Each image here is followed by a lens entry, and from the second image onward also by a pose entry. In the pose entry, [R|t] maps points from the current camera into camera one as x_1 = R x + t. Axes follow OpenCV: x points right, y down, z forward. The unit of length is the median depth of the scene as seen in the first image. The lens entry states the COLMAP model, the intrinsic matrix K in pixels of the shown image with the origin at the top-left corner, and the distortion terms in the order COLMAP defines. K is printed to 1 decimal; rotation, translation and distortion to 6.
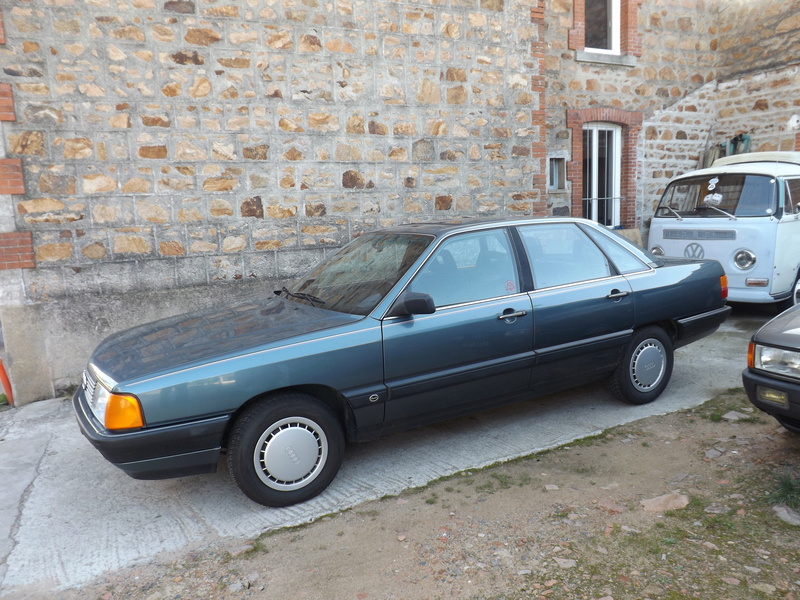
lens RADIAL K [[578.1, 0, 394.2], [0, 578.1, 312.5], [0, 0, 1]] dist [-0.080913, 0.044745]
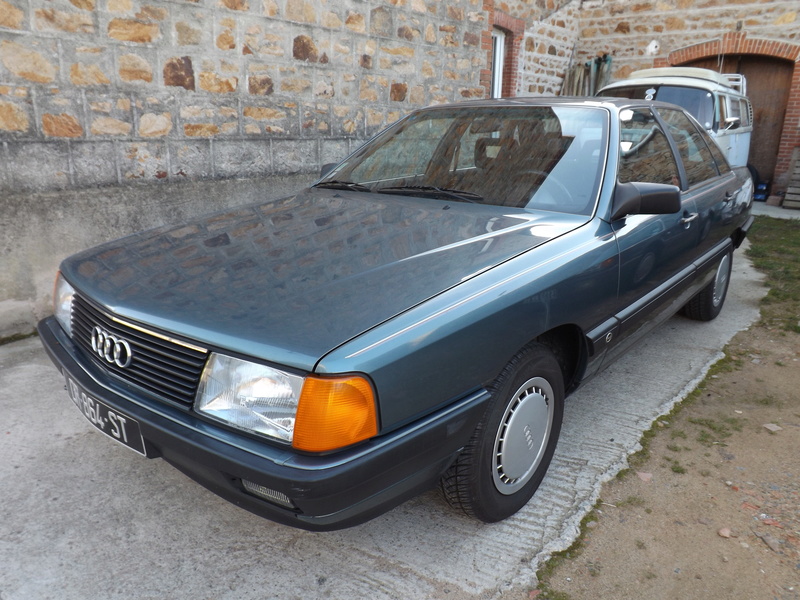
lens RADIAL K [[581.2, 0, 396.5], [0, 581.2, 302.5], [0, 0, 1]] dist [-0.074818, 0.032716]
pose [[0.927396, -0.054704, 0.370061, -0.261792], [0.012116, 0.993123, 0.116443, 0.012855], [-0.373886, -0.103505, 0.921681, 0.236818]]
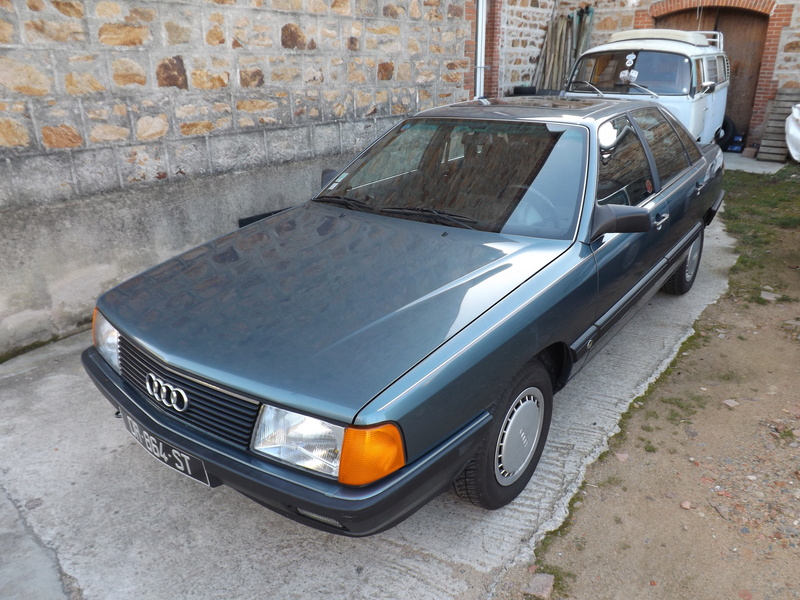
lens RADIAL K [[583.8, 0, 419.3], [0, 583.8, 301.4], [0, 0, 1]] dist [-0.079887, 0.043030]
pose [[0.900354, -0.131306, 0.414875, -0.287281], [0.045092, 0.976408, 0.211172, -0.043769], [-0.432816, -0.171422, 0.885034, 0.205235]]
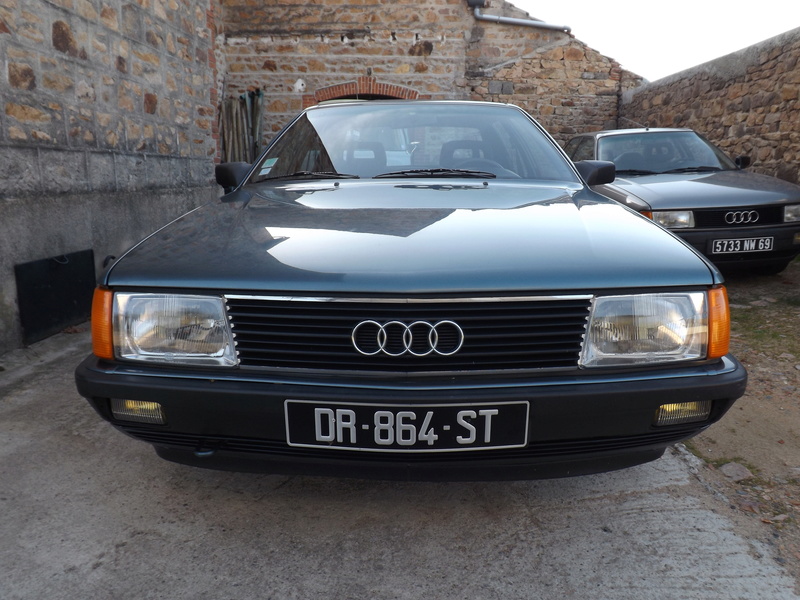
lens RADIAL K [[574.6, 0, 412.9], [0, 574.6, 296.1], [0, 0, 1]] dist [-0.061634, 0.016479]
pose [[0.461018, -0.137728, 0.876637, -0.462437], [0.124848, 0.988123, 0.089587, 0.029954], [-0.878564, 0.068145, 0.472738, 0.431406]]
